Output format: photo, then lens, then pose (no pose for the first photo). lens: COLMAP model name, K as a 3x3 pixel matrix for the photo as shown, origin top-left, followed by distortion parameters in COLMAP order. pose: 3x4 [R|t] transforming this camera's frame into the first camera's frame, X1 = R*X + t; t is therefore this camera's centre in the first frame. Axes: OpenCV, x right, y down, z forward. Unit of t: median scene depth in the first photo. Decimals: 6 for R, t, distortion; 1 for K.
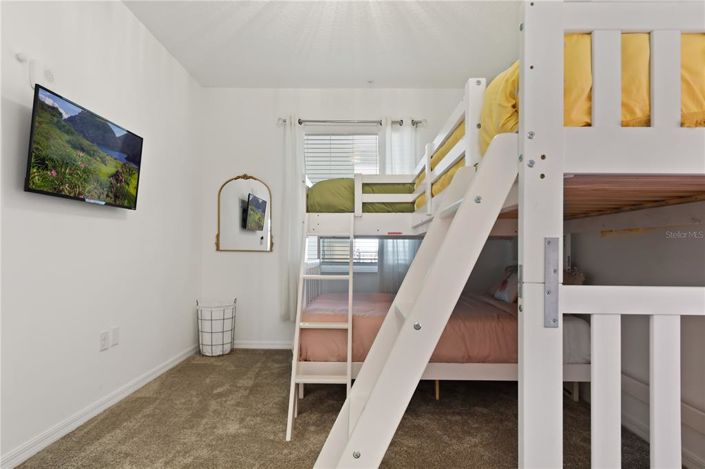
lens RADIAL K [[376.5, 0, 352.6], [0, 376.5, 248.0], [0, 0, 1]] dist [-0.001708, -0.000478]
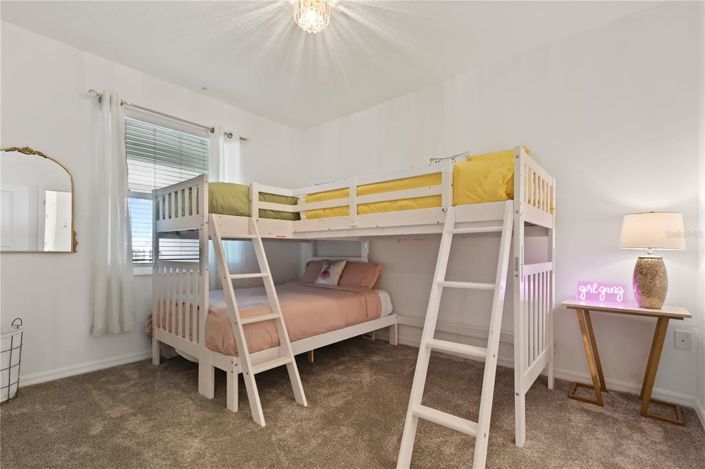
lens RADIAL K [[324.9, 0, 356.0], [0, 324.9, 249.6], [0, 0, 1]] dist [0.004348, 0.000330]
pose [[0.624451, -0.001621, 0.781062, -0.552905], [-0.002295, 0.999990, 0.003910, -0.001719], [-0.781060, -0.004234, 0.624441, 0.154230]]
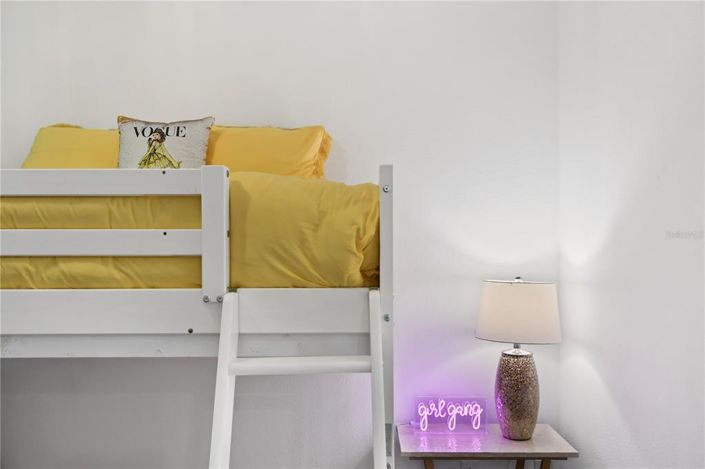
lens RADIAL K [[605.8, 0, 352.4], [0, 605.8, 234.9], [0, 0, 1]] dist [0.006725, 0.001918]
pose [[-0.035331, 0.004990, 0.999363, -0.371592], [-0.005282, 0.999973, -0.005180, -0.142597], [-0.999362, -0.005462, -0.035304, 0.356444]]
